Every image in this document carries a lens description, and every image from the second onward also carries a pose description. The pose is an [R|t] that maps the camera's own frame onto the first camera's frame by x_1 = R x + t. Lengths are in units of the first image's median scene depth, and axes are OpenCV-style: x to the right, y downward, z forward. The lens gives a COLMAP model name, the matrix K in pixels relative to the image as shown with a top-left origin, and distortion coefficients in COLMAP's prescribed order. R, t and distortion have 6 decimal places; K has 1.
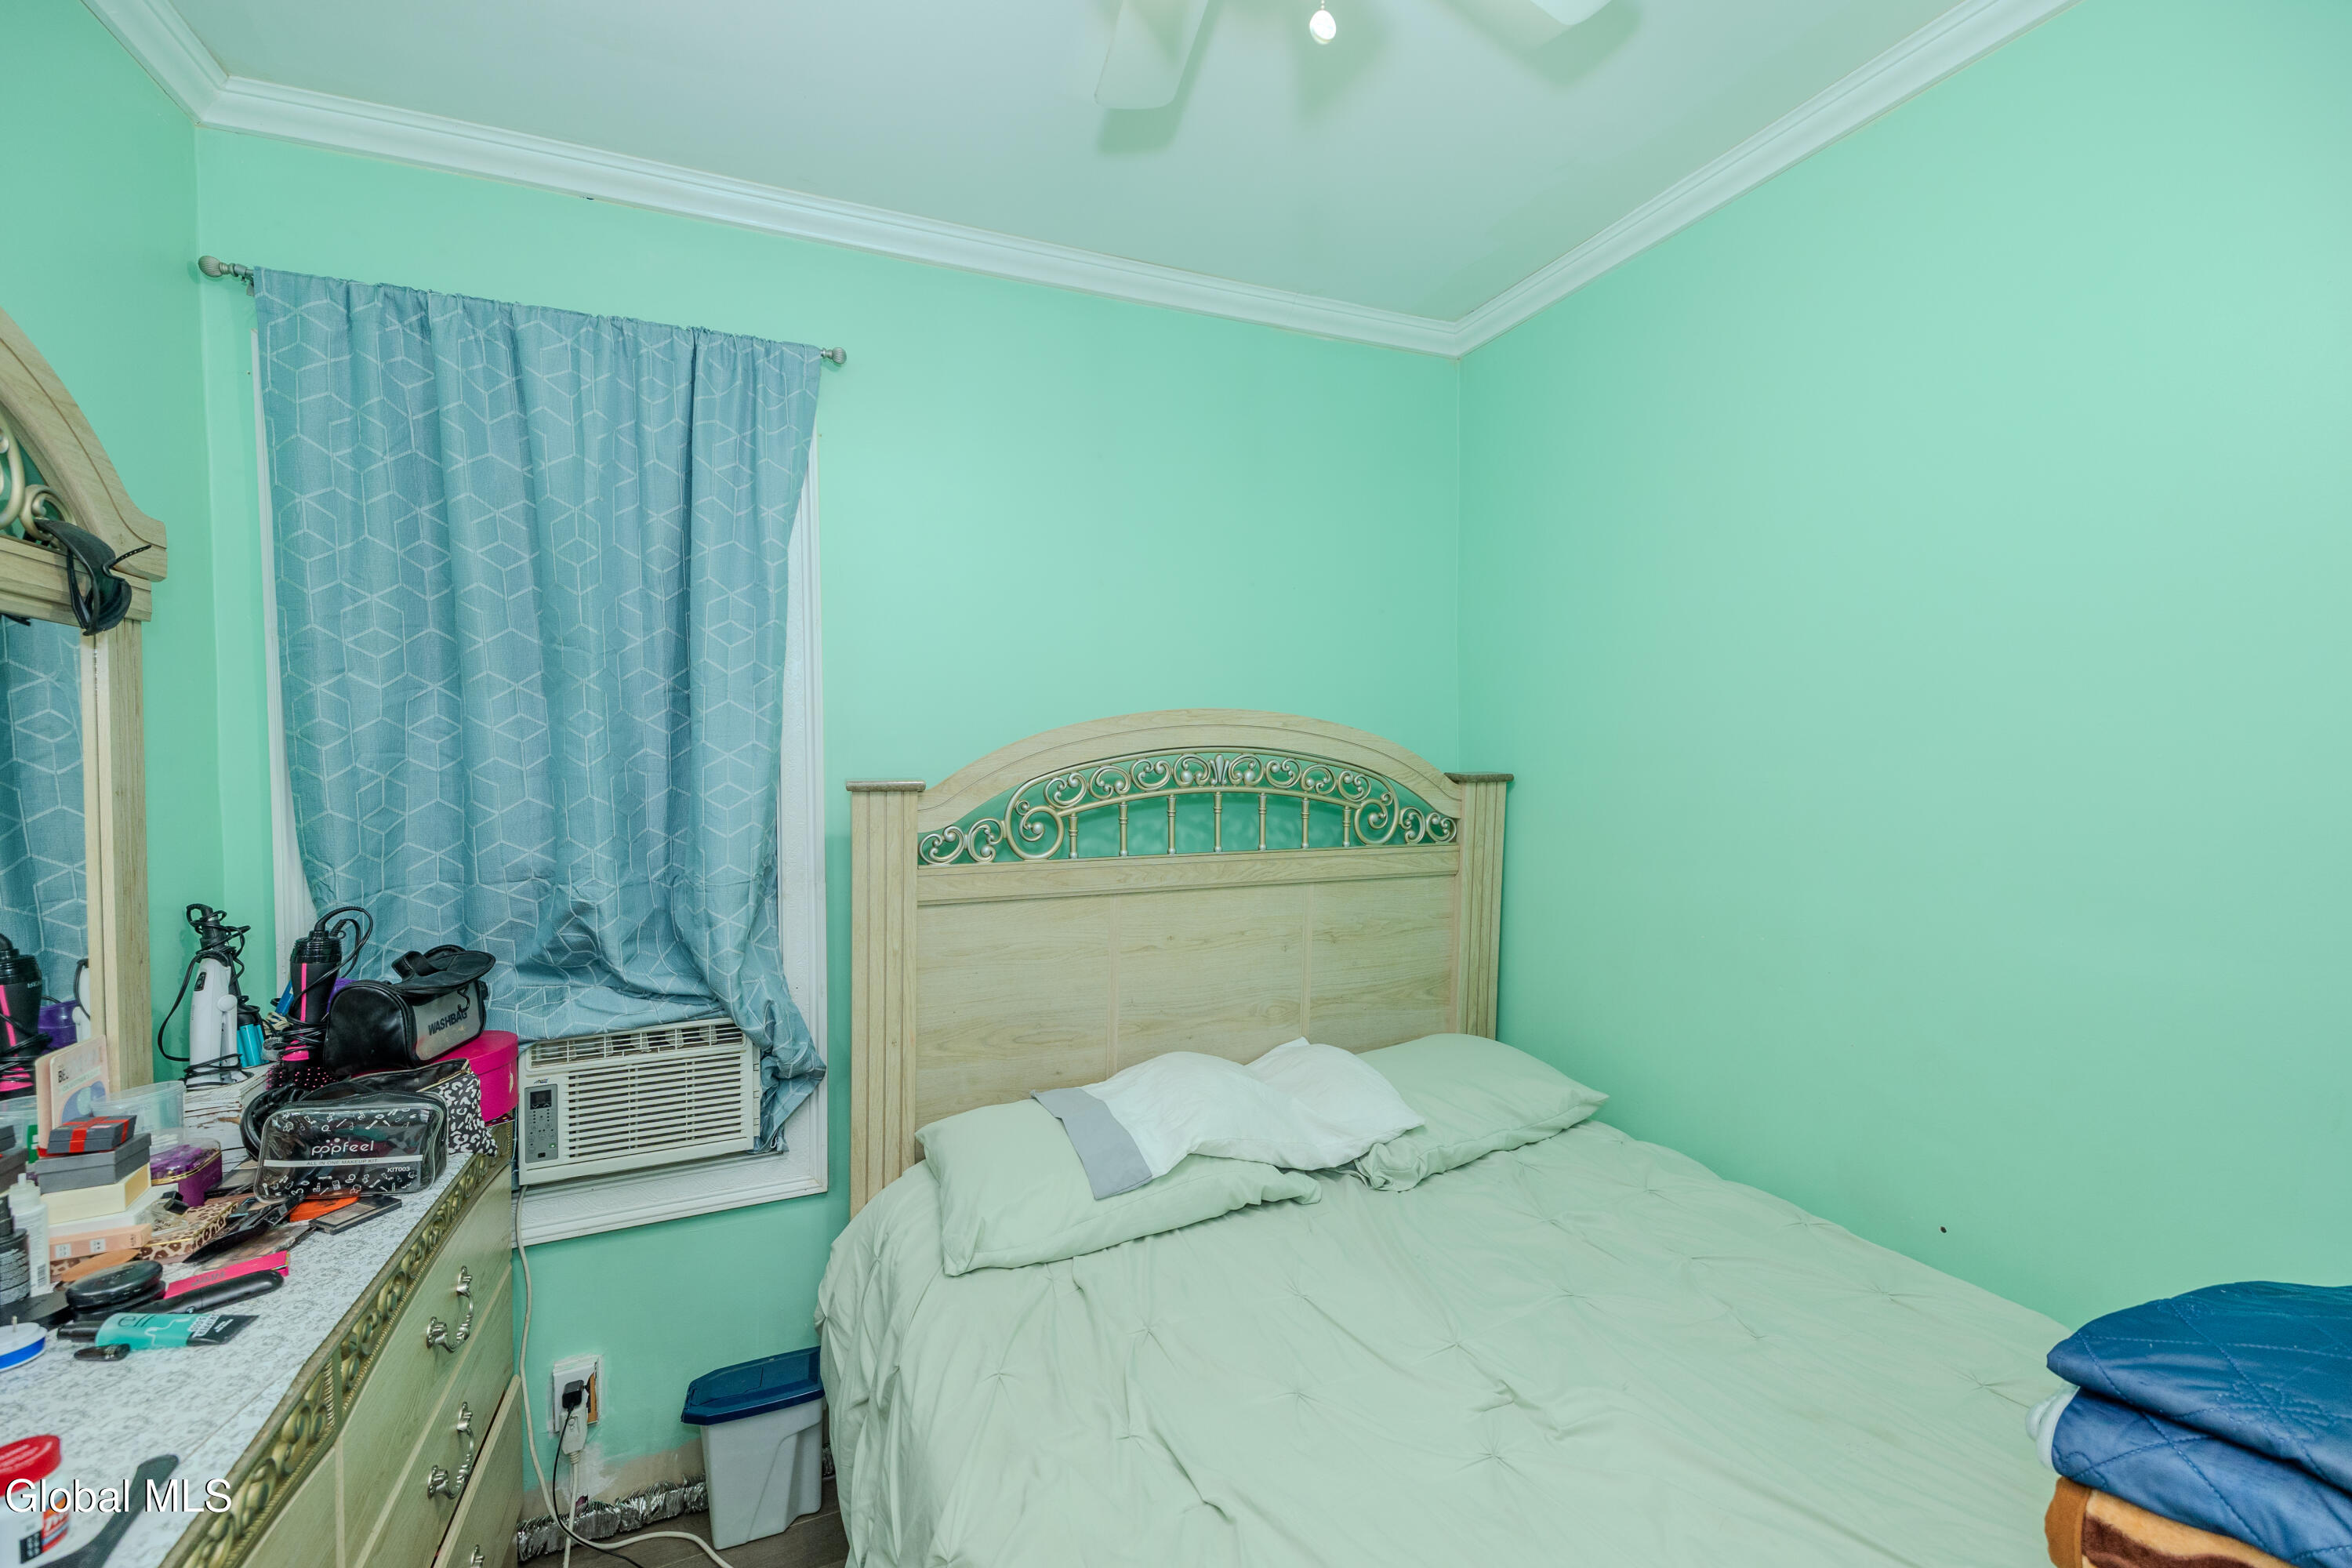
lens RADIAL K [[953.8, 0, 1170.5], [0, 953.8, 778.6], [0, 0, 1]] dist [0.055351, -0.019616]
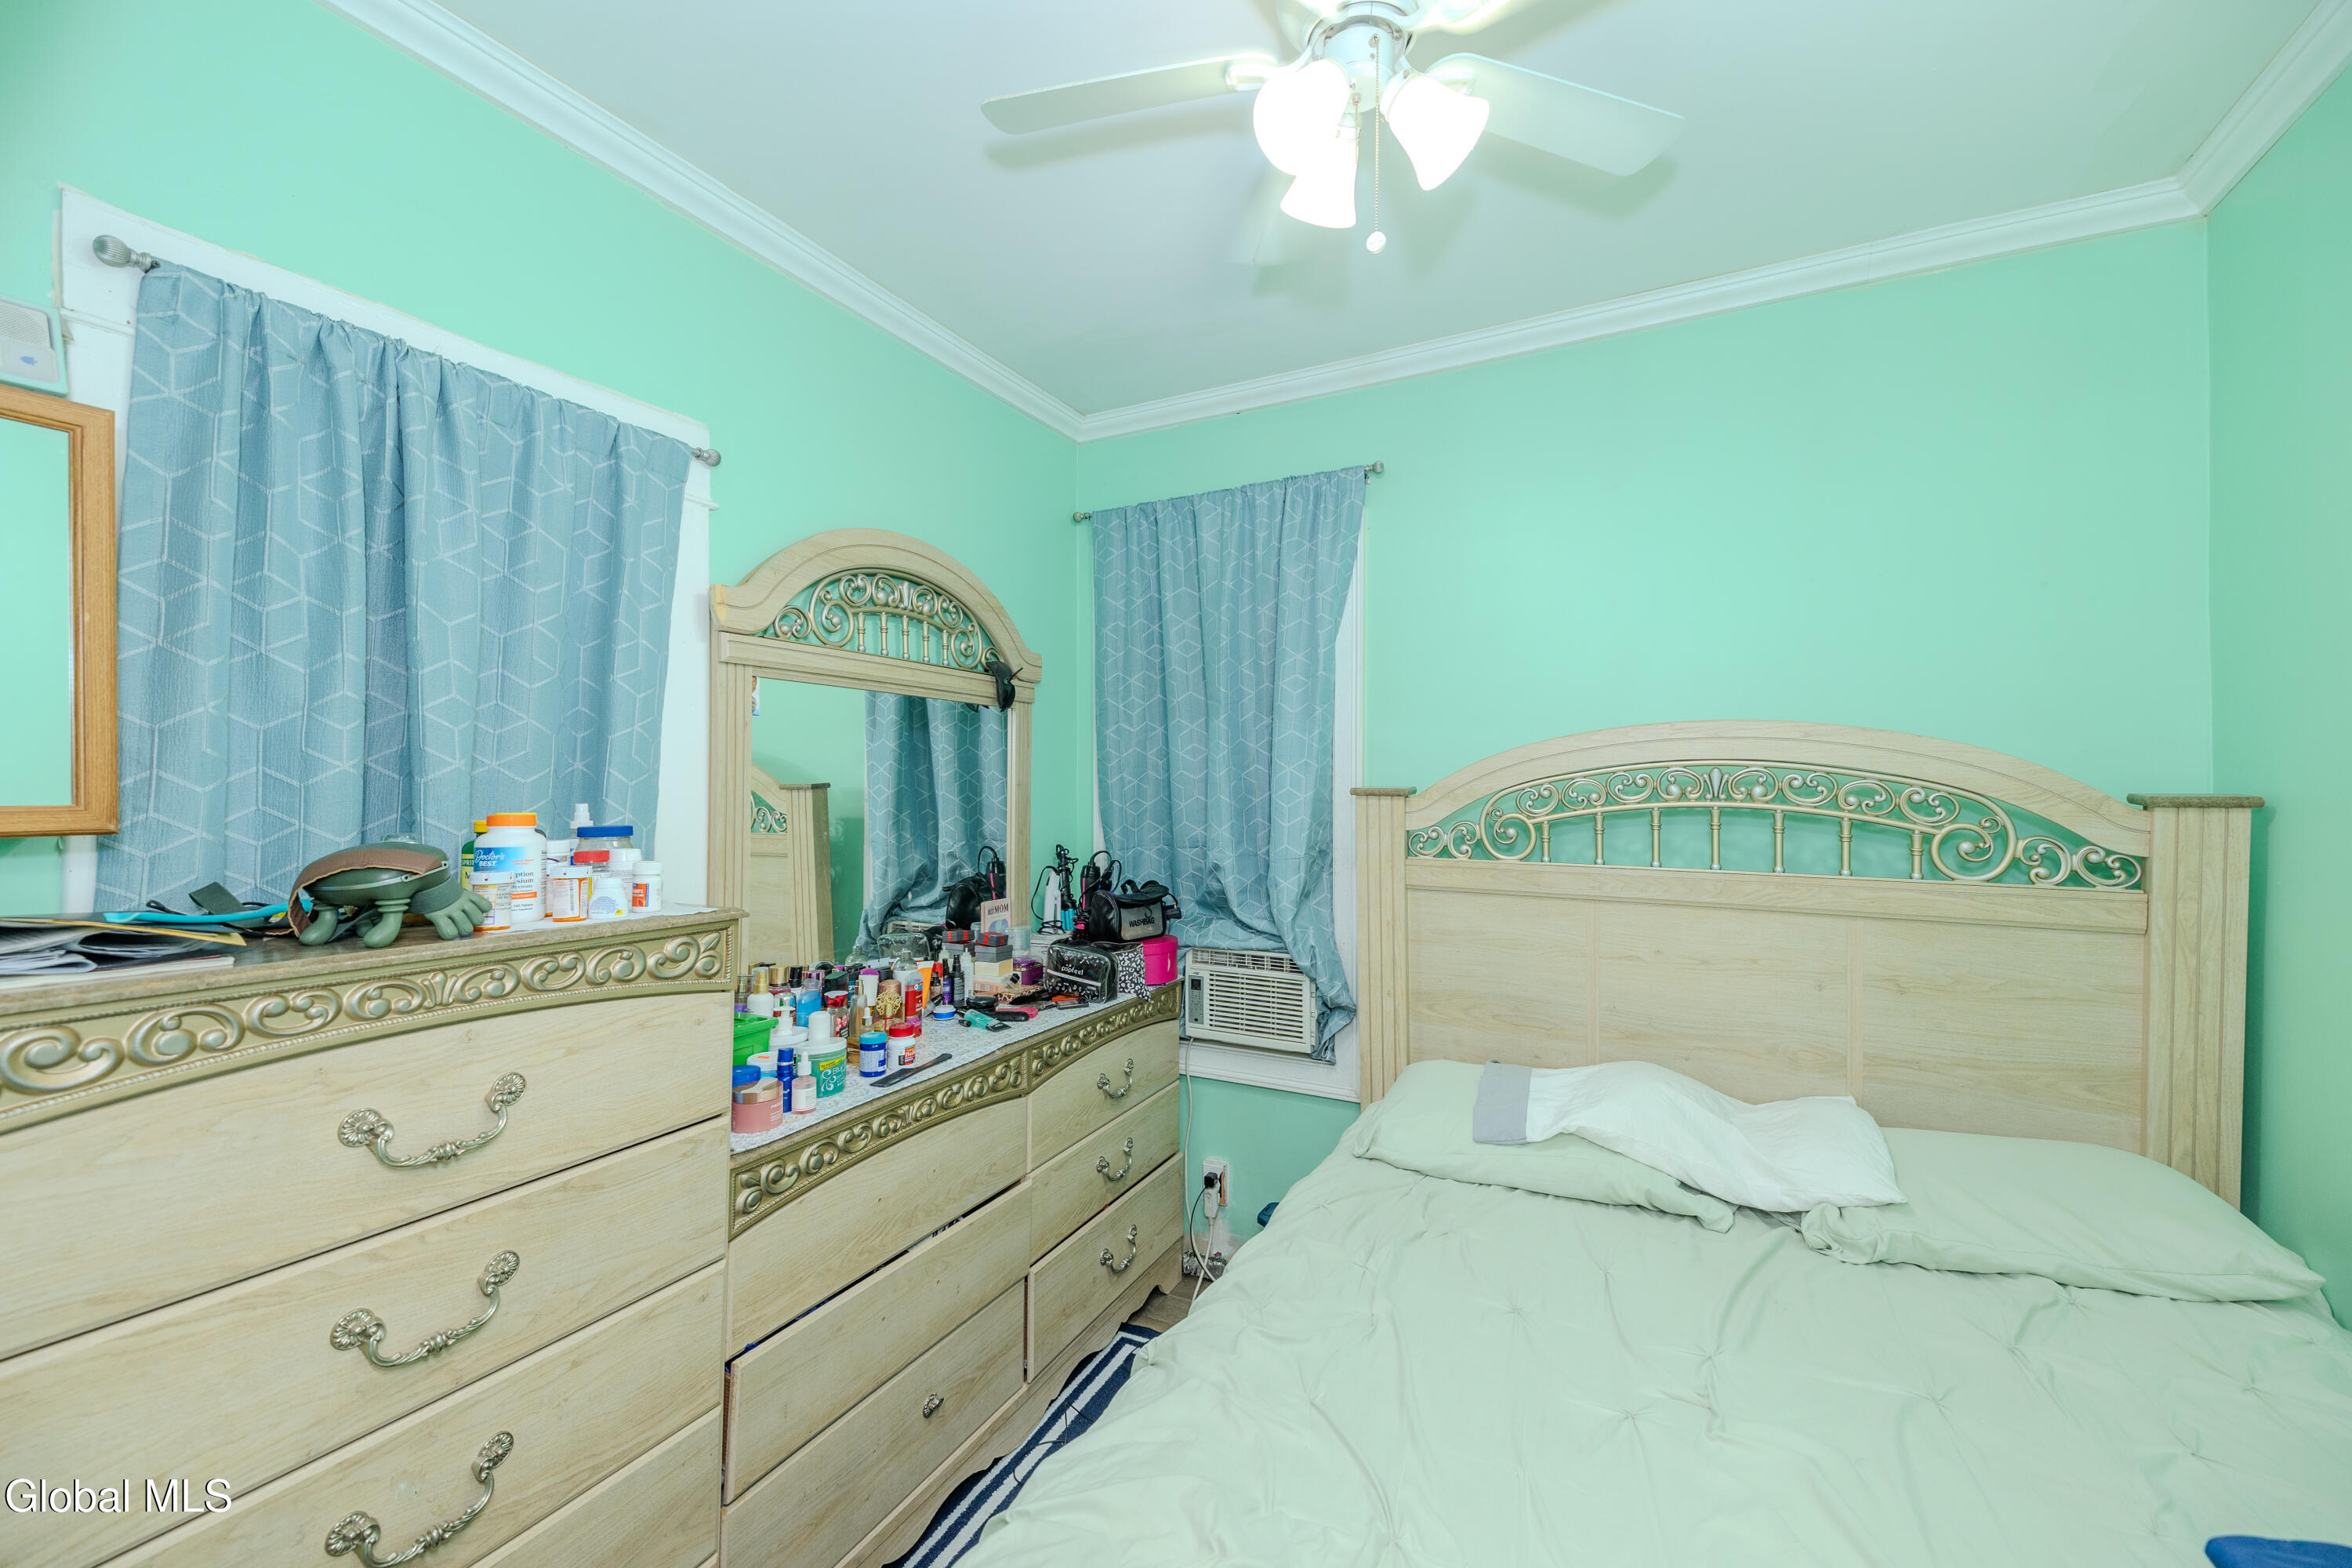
lens RADIAL K [[953.8, 0, 1170.5], [0, 953.8, 778.6], [0, 0, 1]] dist [0.055351, -0.019616]
pose [[0.649376, 0.004359, -0.760455, 0.492644], [-0.026013, 0.999526, -0.016484, 0.017852], [0.760023, 0.030486, 0.649181, -0.055380]]
